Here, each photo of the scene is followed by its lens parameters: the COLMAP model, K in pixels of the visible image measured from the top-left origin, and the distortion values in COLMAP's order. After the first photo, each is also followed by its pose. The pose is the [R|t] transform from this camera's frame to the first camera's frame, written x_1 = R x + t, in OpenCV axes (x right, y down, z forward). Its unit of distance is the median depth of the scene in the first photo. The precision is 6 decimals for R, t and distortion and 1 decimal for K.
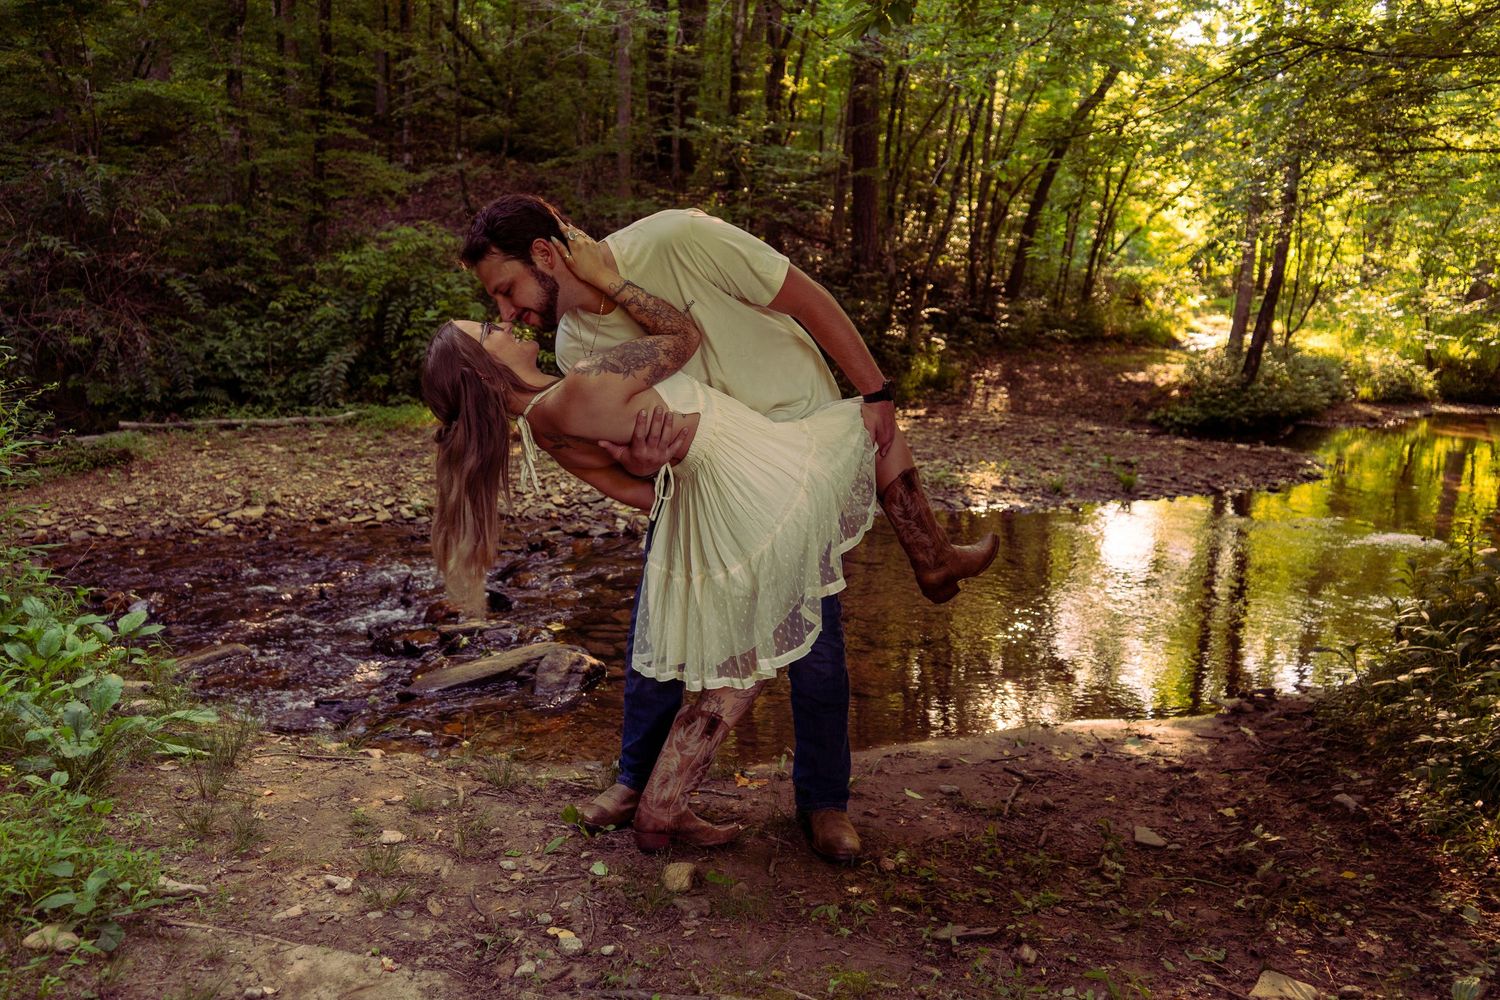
lens RADIAL K [[1187.4, 0, 746.6], [0, 1187.4, 500.2], [0, 0, 1]] dist [-0.028381, 0.023636]
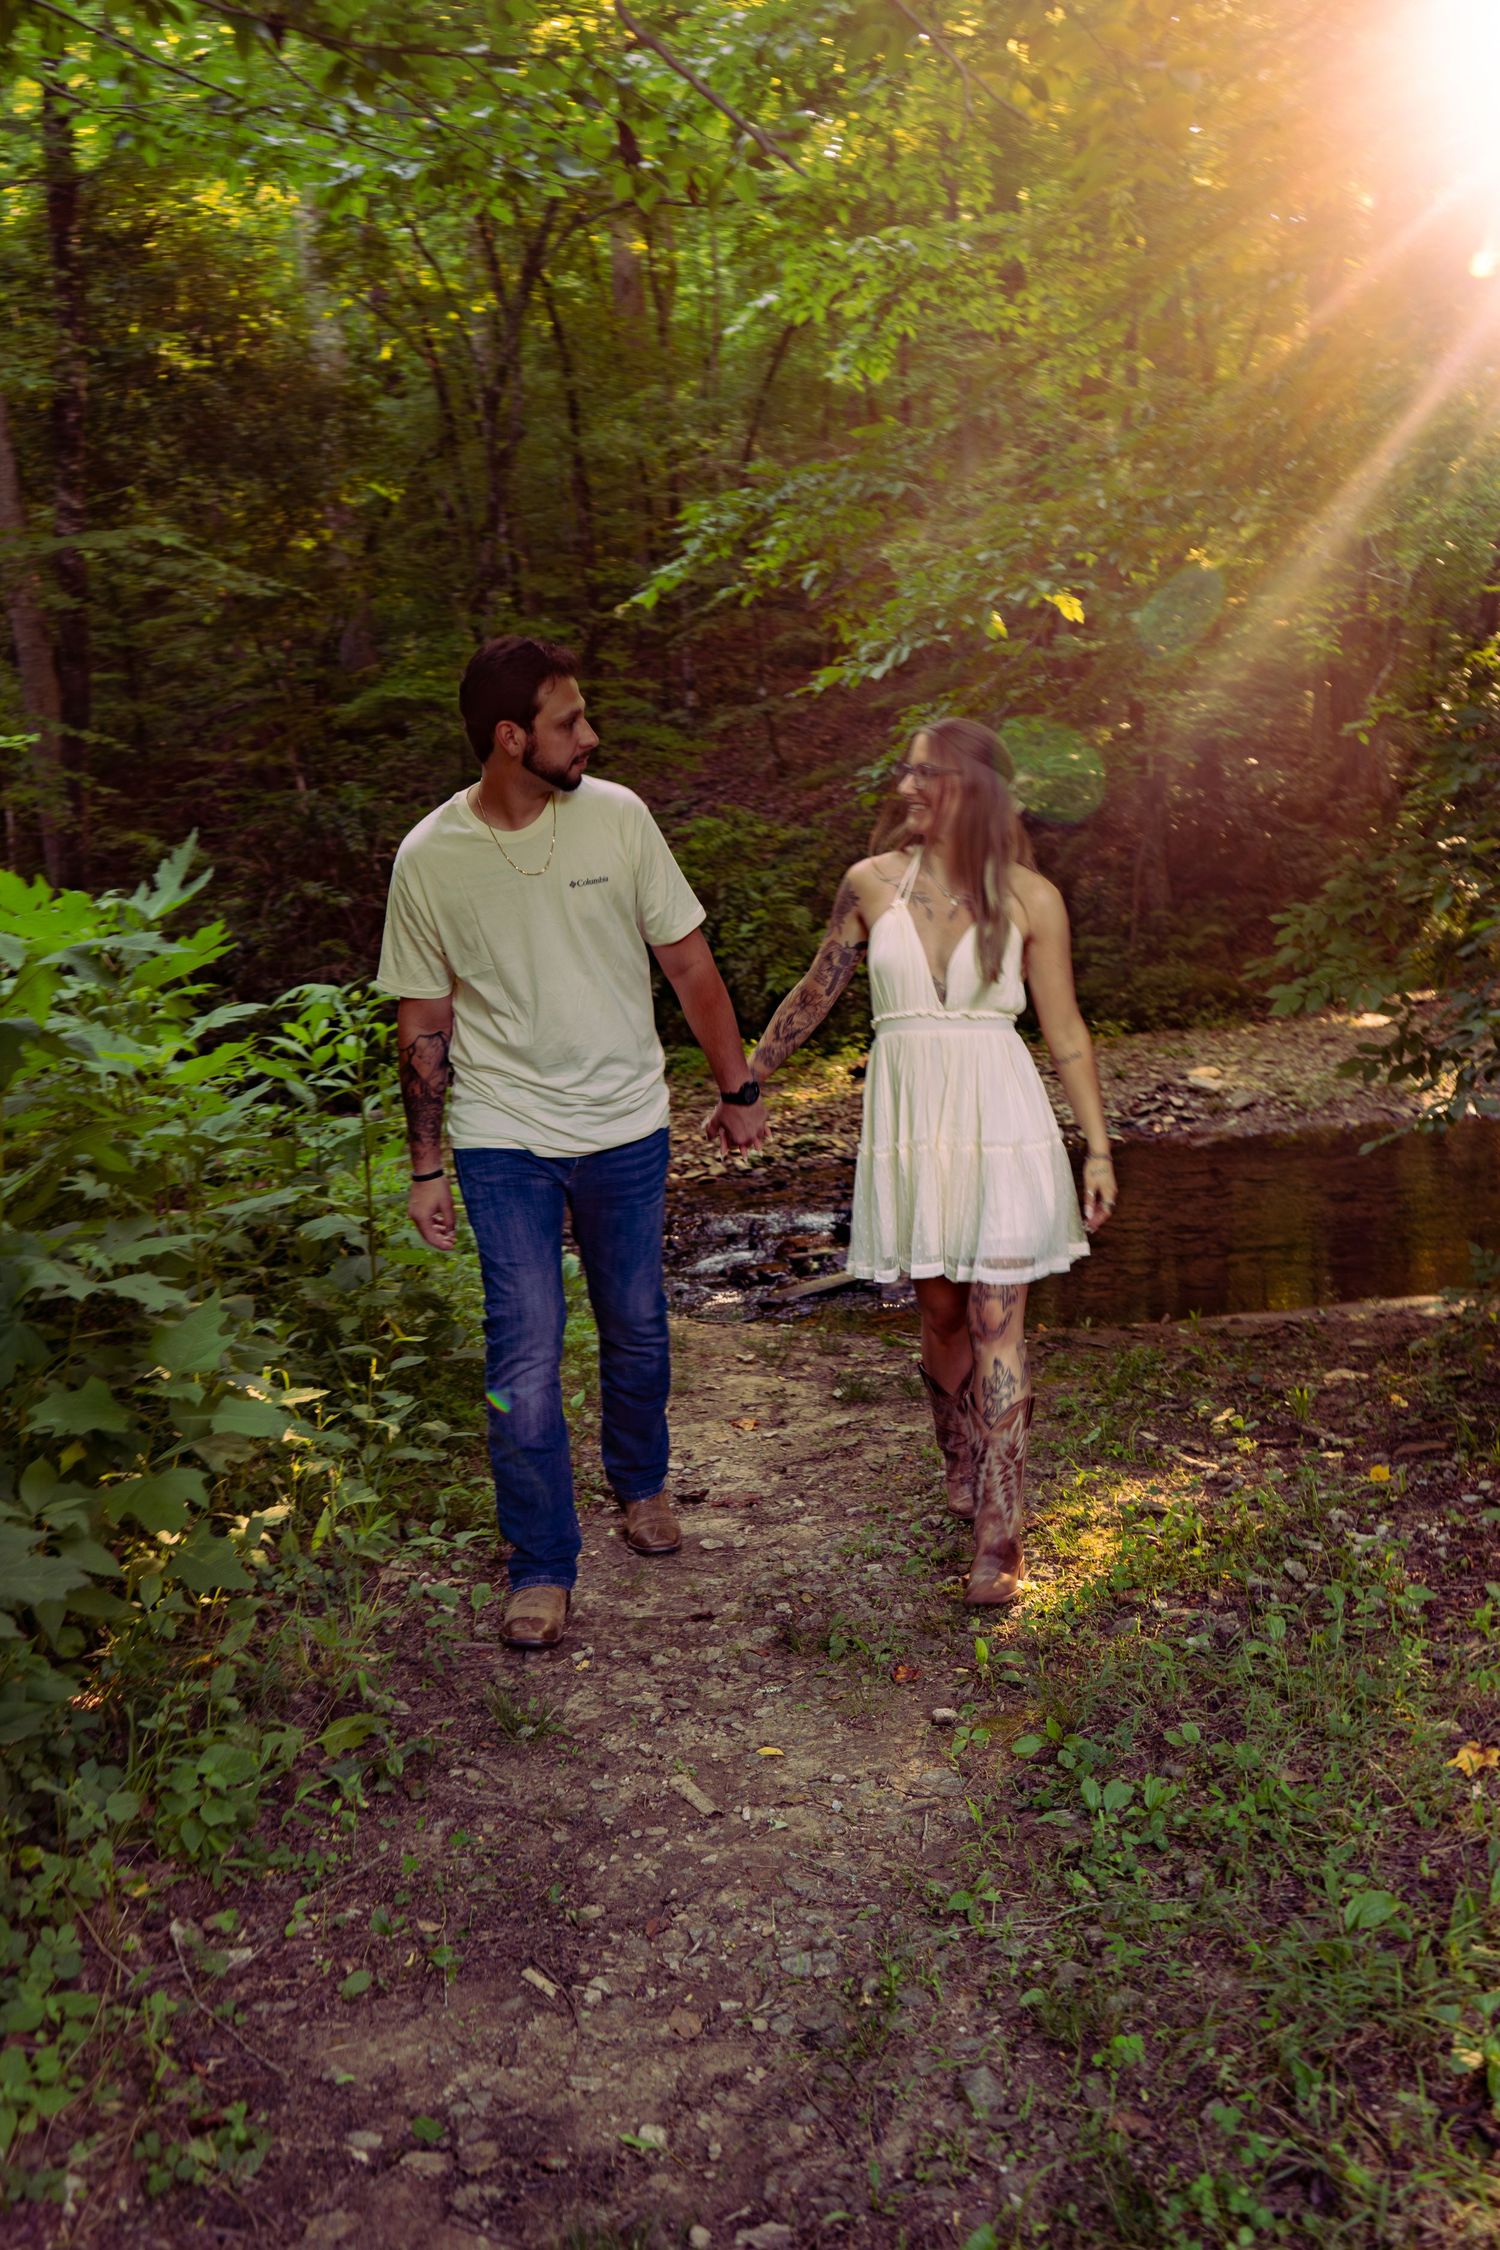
lens RADIAL K [[1994.9, 0, 749.3], [0, 1994.9, 1122.3], [0, 0, 1]] dist [-0.004365, -0.000348]
pose [[0.964843, -0.071296, -0.252970, 0.101219], [0.064255, 0.997284, -0.035995, 0.033273], [0.254850, 0.018475, 0.966804, -0.453264]]
